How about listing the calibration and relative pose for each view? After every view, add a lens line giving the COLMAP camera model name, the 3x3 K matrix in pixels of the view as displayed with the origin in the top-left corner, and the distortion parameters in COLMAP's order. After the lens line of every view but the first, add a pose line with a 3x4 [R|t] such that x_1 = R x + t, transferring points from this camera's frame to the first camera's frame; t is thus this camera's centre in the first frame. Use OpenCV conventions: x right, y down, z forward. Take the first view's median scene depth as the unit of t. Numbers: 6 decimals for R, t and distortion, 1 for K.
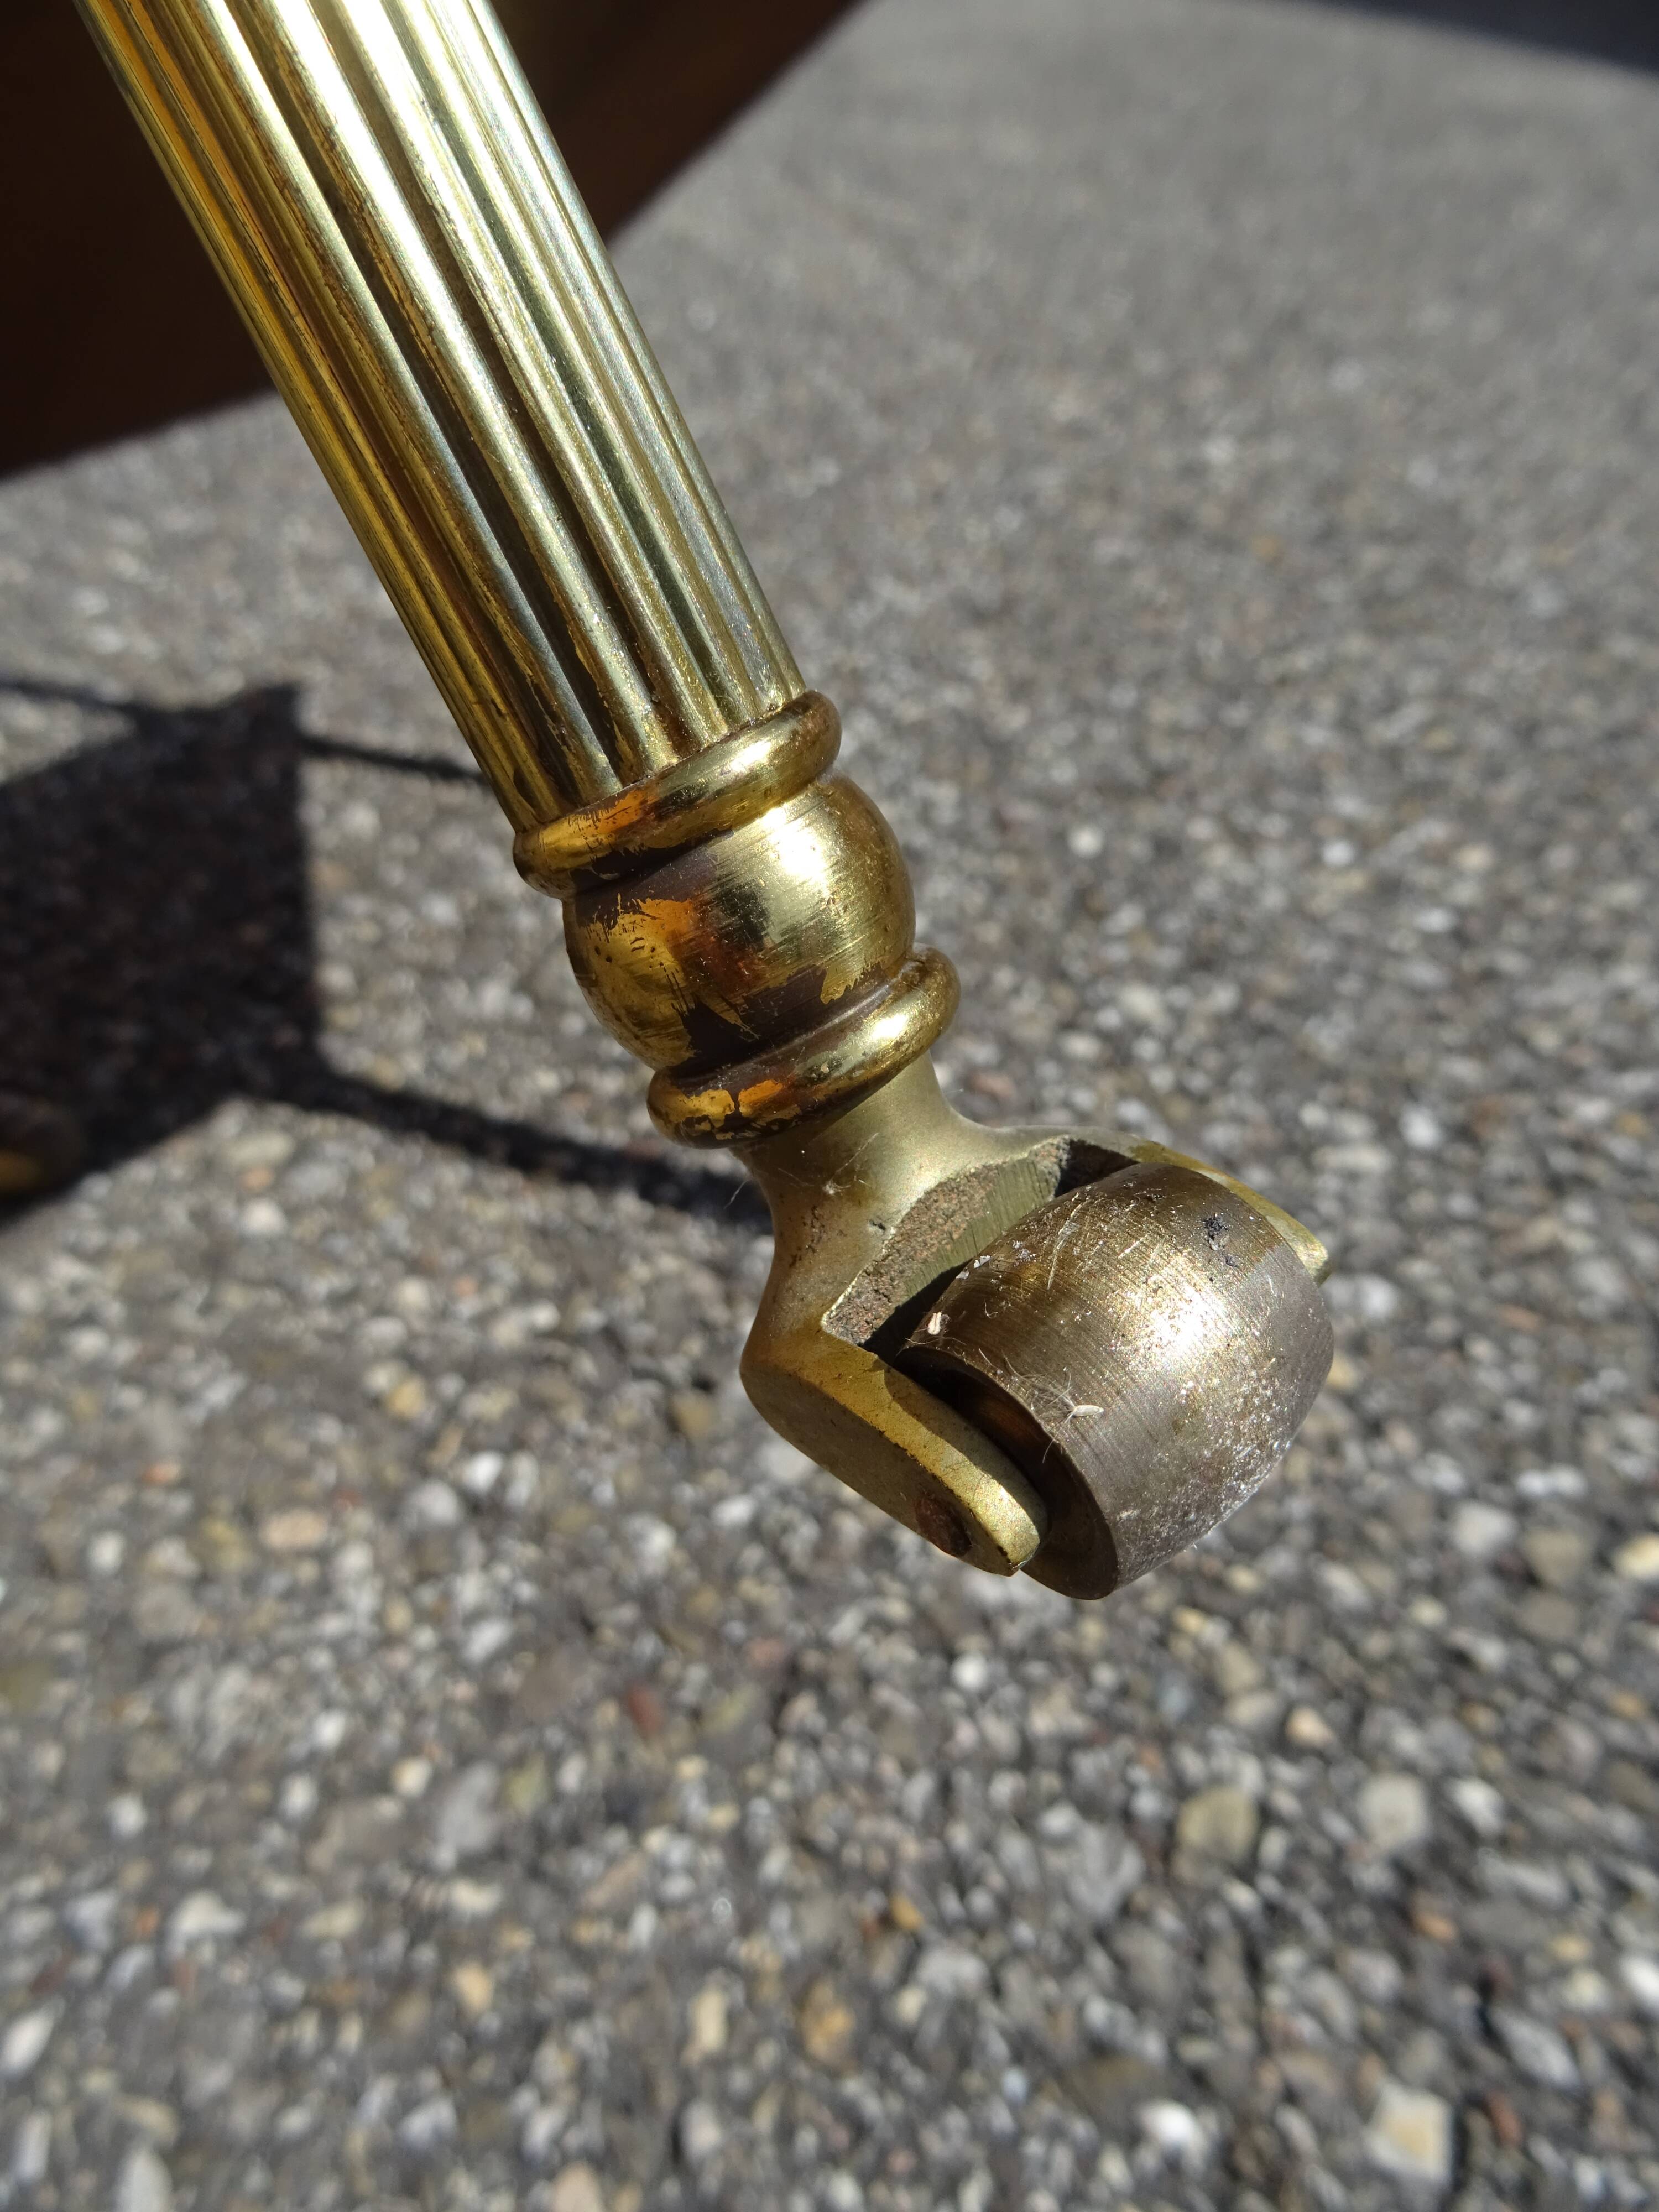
lens RADIAL K [[1579.9, 0, 827.6], [0, 1579.9, 1107.4], [0, 0, 1]] dist [0.004218, -0.011491]
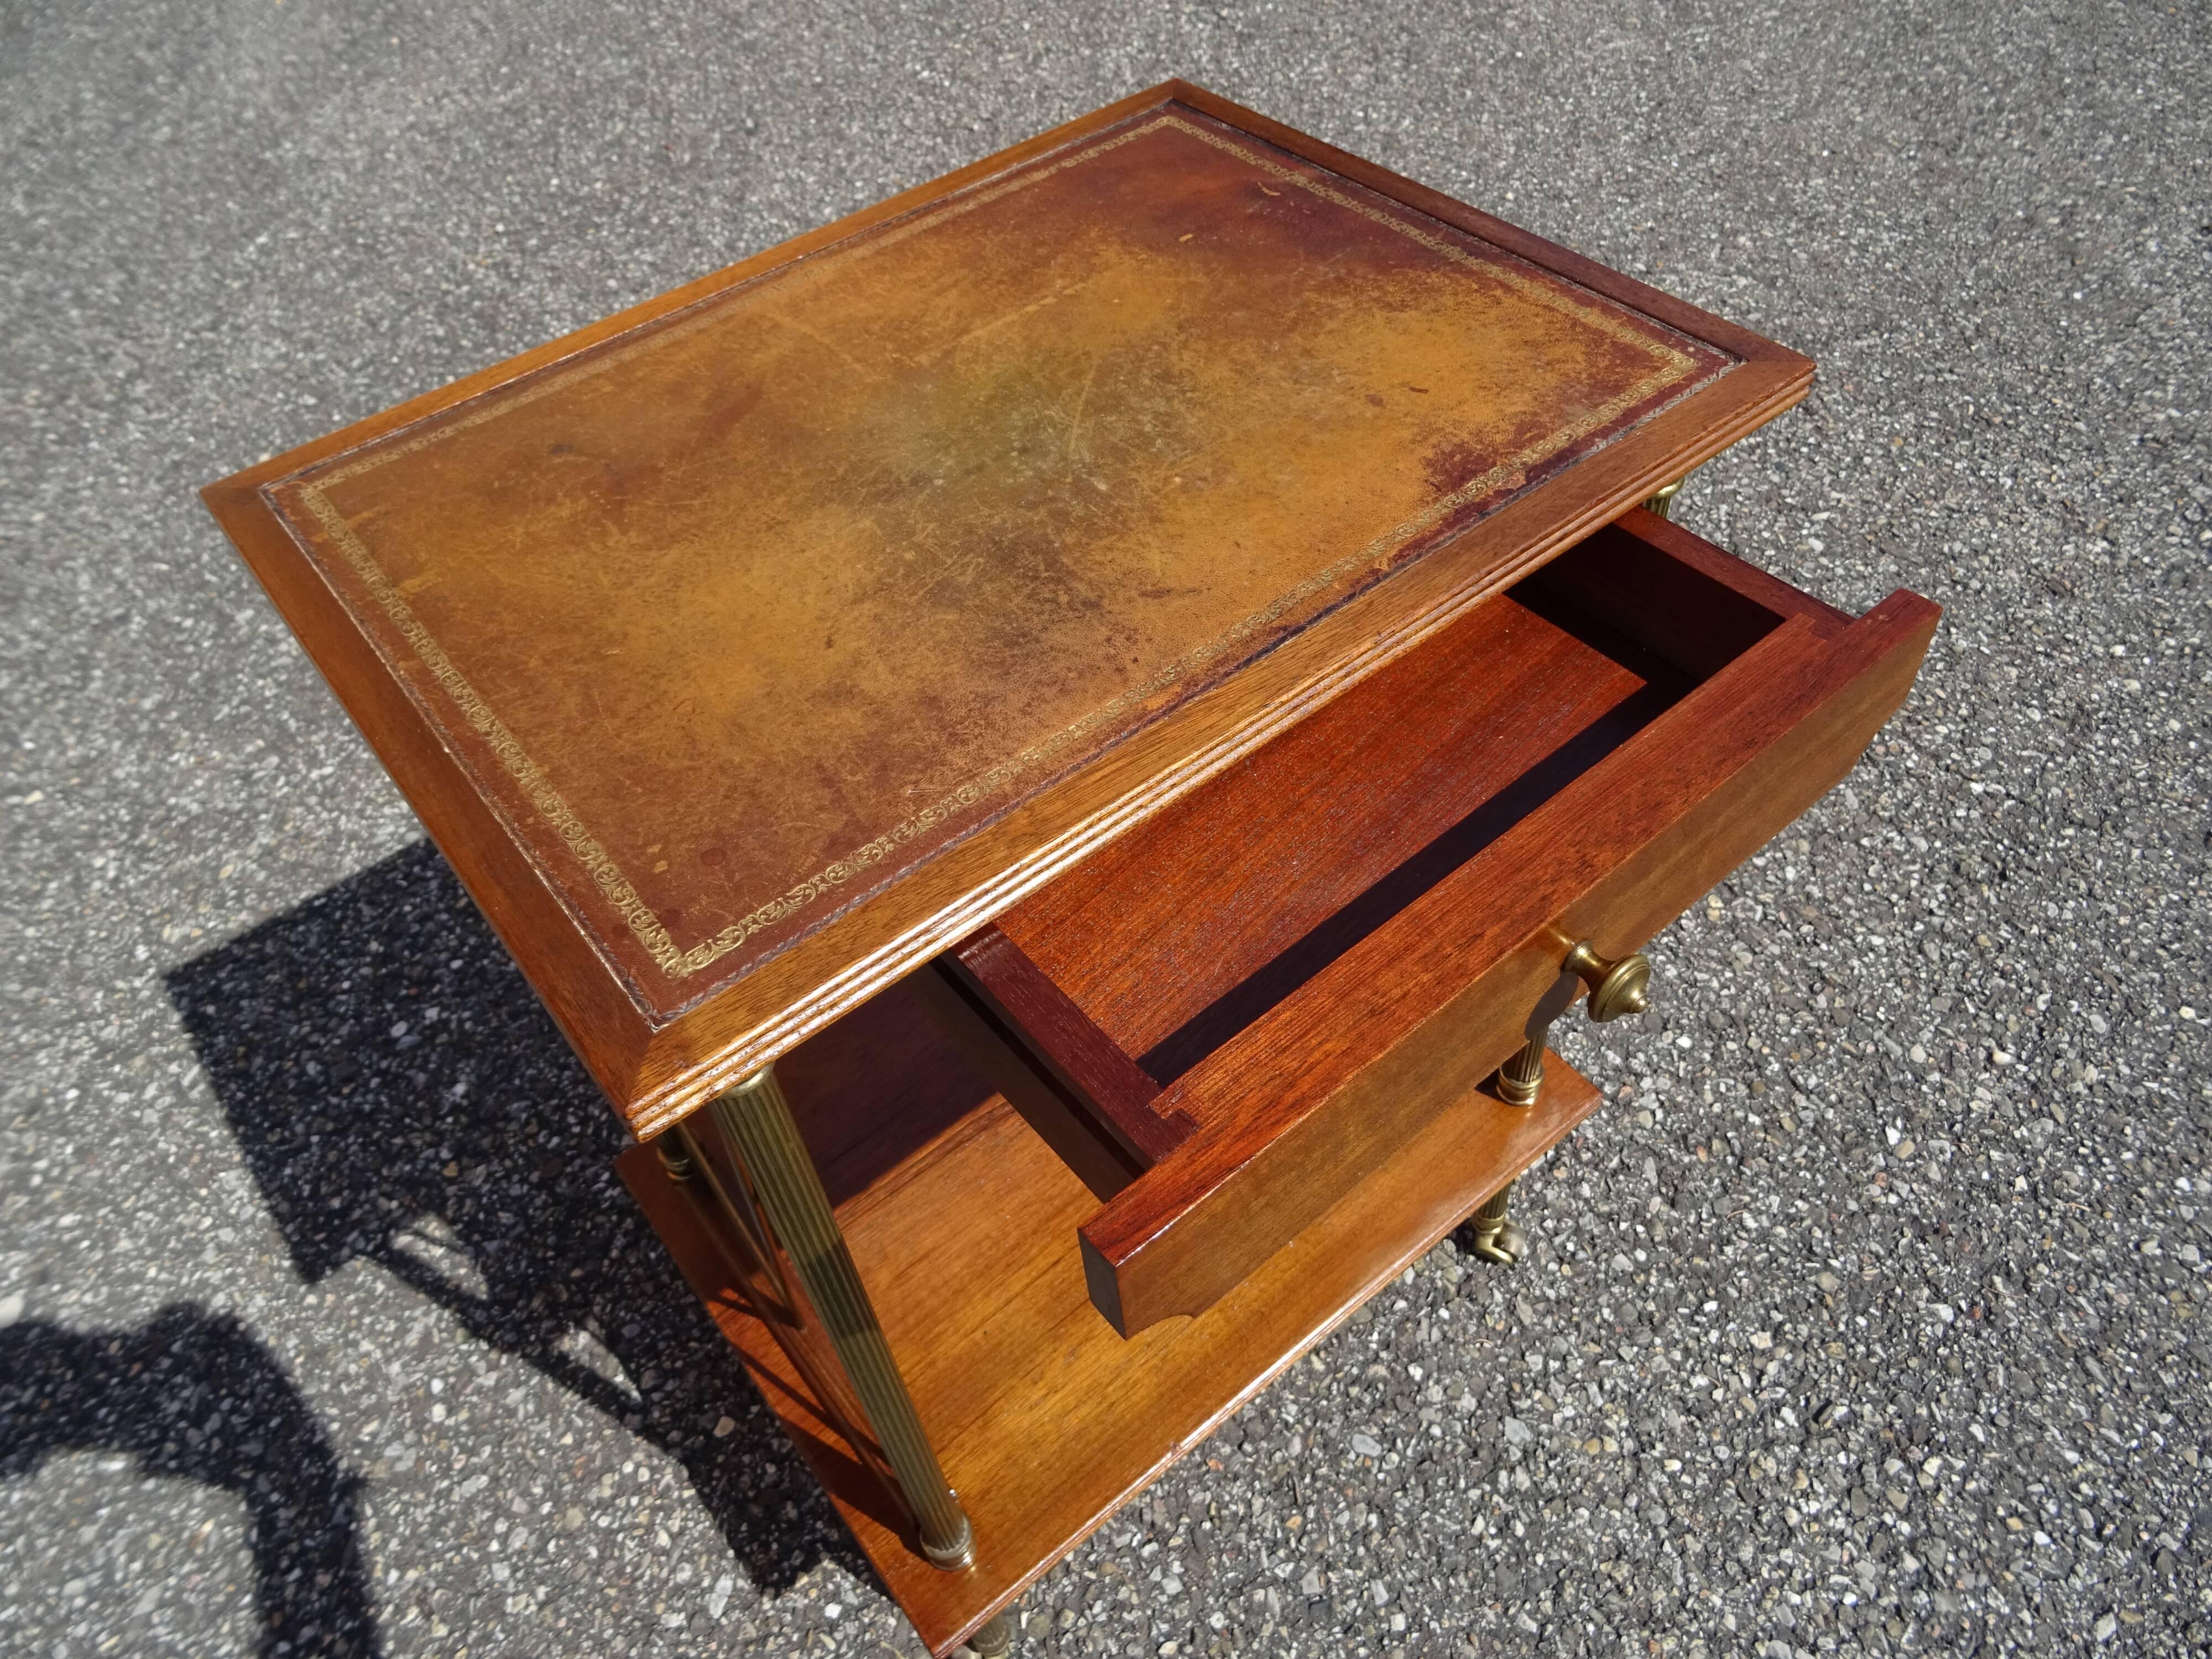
lens RADIAL K [[1579.9, 0, 1100.5], [0, 1579.9, 827.2], [0, 0, 1]] dist [0.004218, -0.011491]
pose [[0.910234, 0.271209, -0.312922, -0.276761], [-0.219669, 0.956832, 0.190308, 1.330164], [0.351027, -0.104485, 0.930517, -3.507748]]
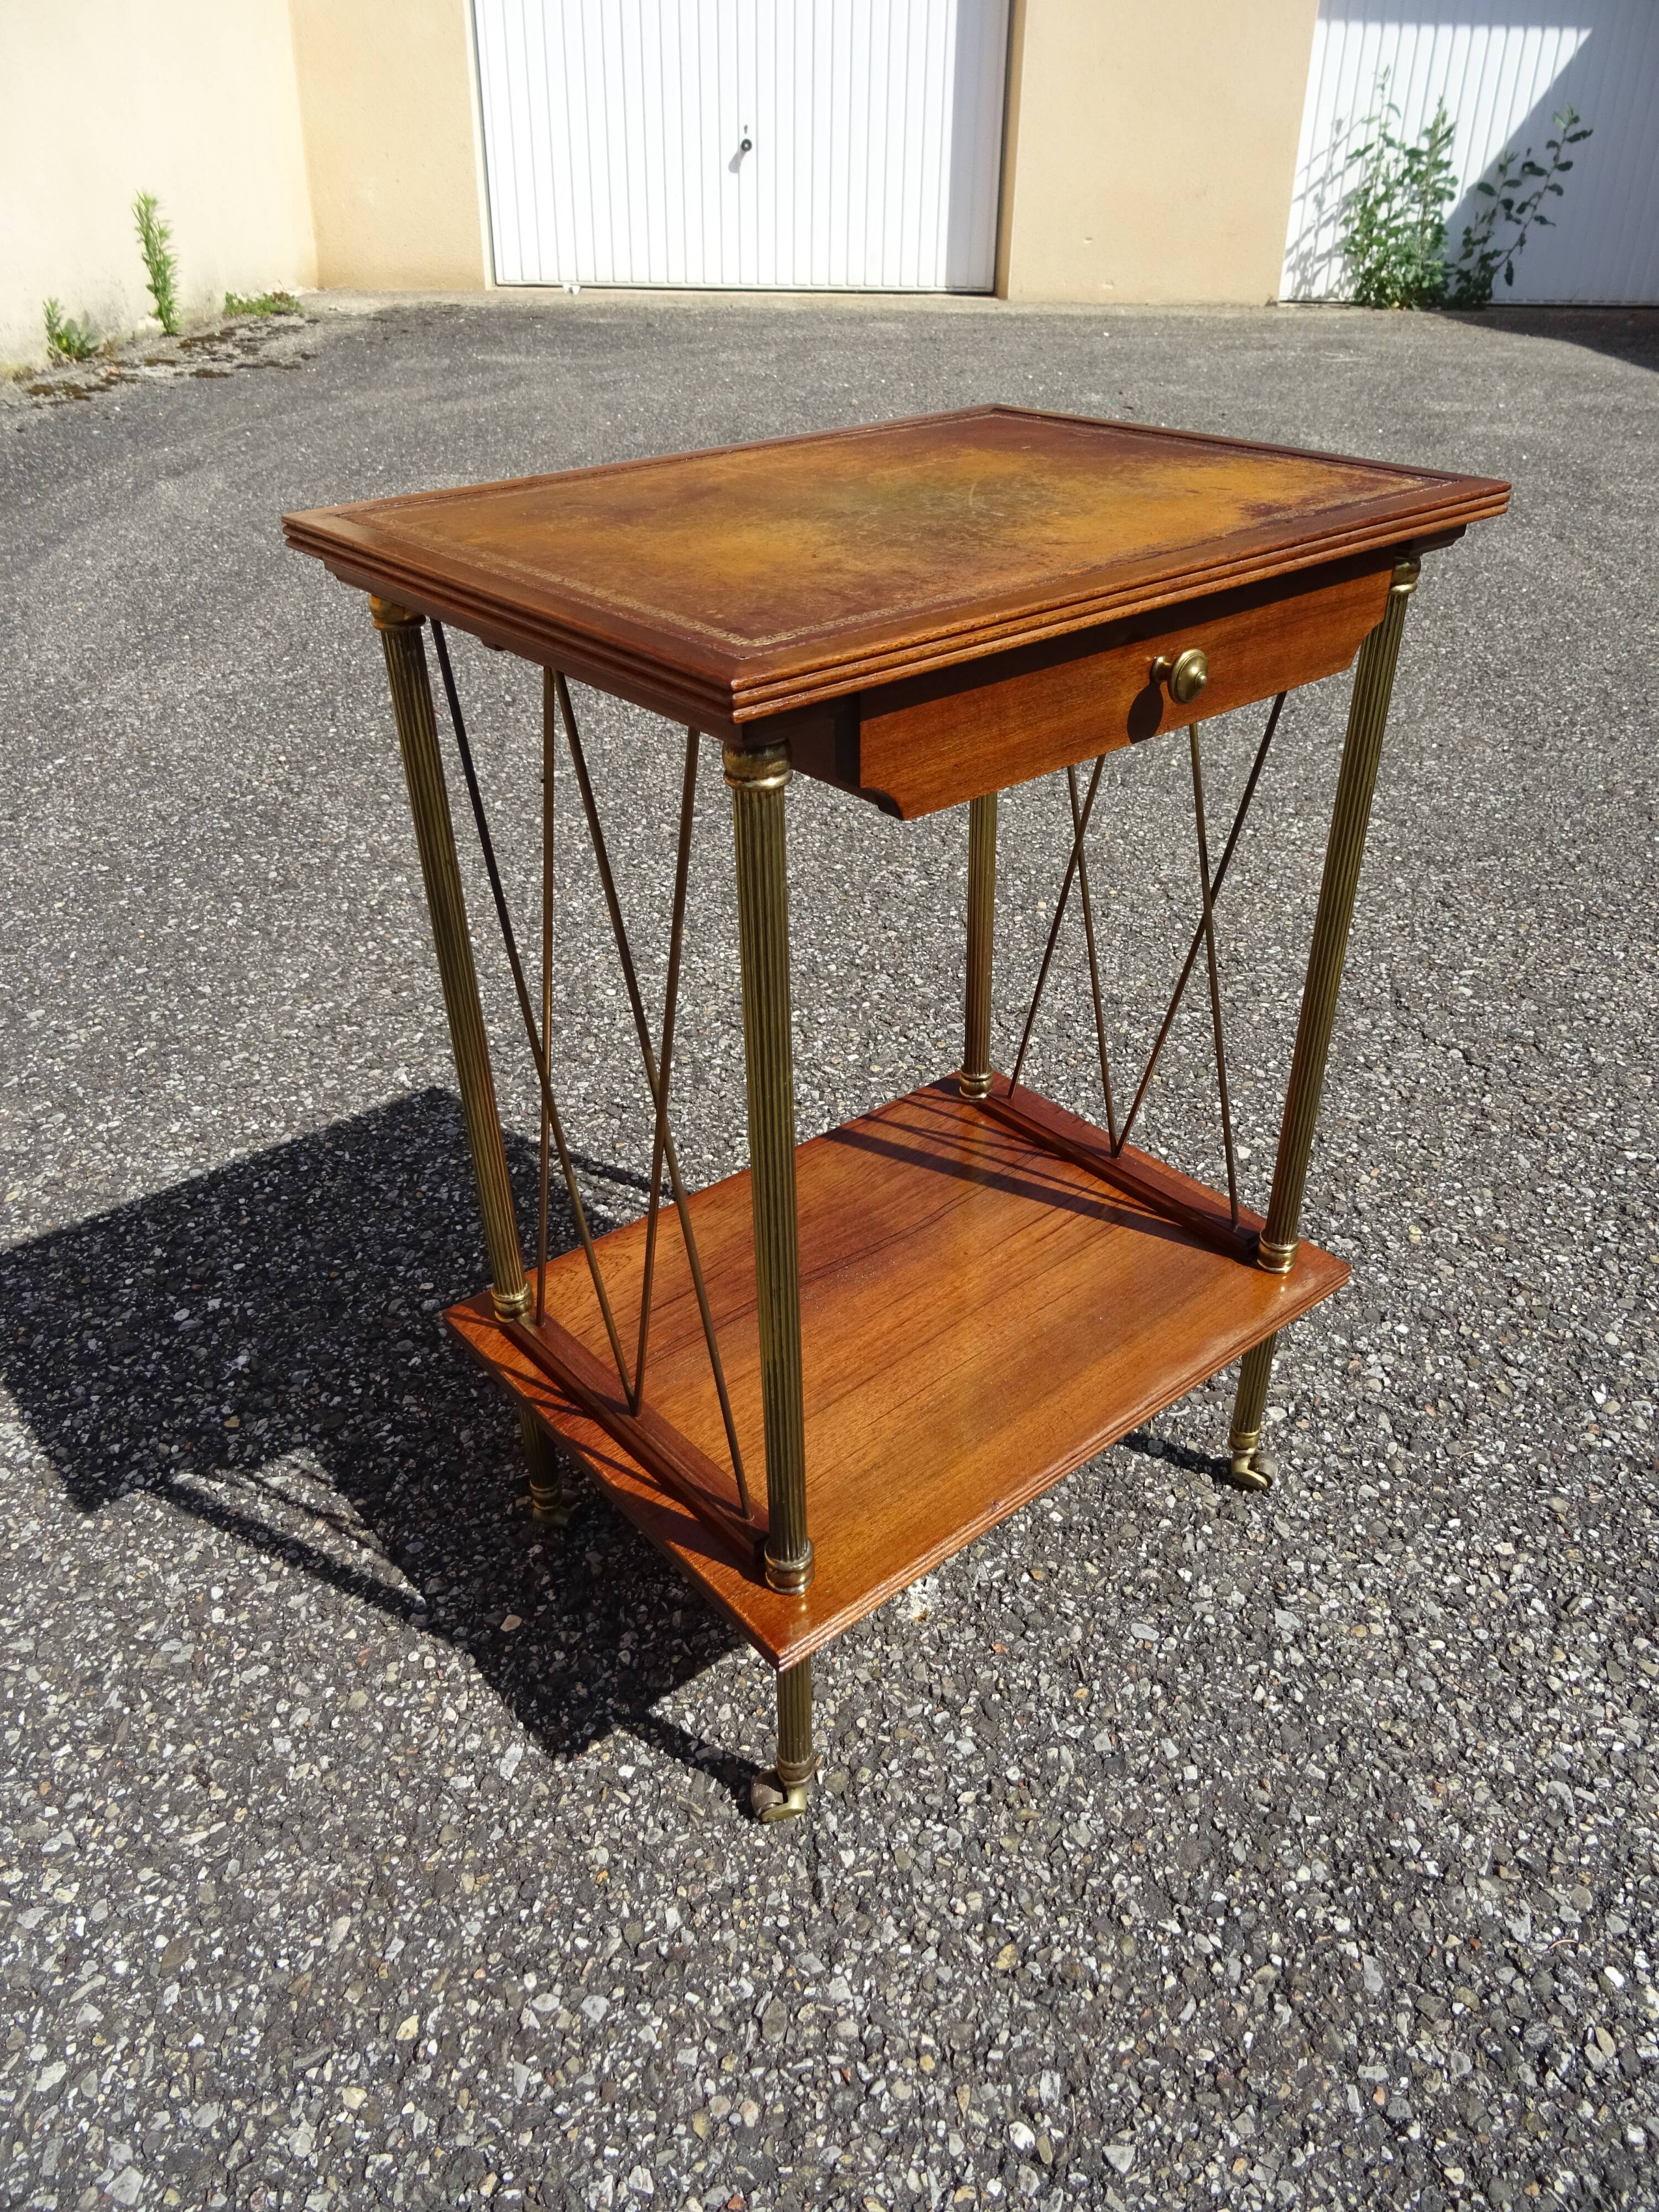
lens RADIAL K [[1579.9, 0, 827.3], [0, 1579.9, 1103.3], [0, 0, 1]] dist [0.004218, -0.011491]
pose [[0.923000, 0.208948, -0.323127, -0.248067], [-0.250582, 0.963653, -0.092638, 1.920494], [0.292026, 0.166475, 0.941810, -3.755808]]
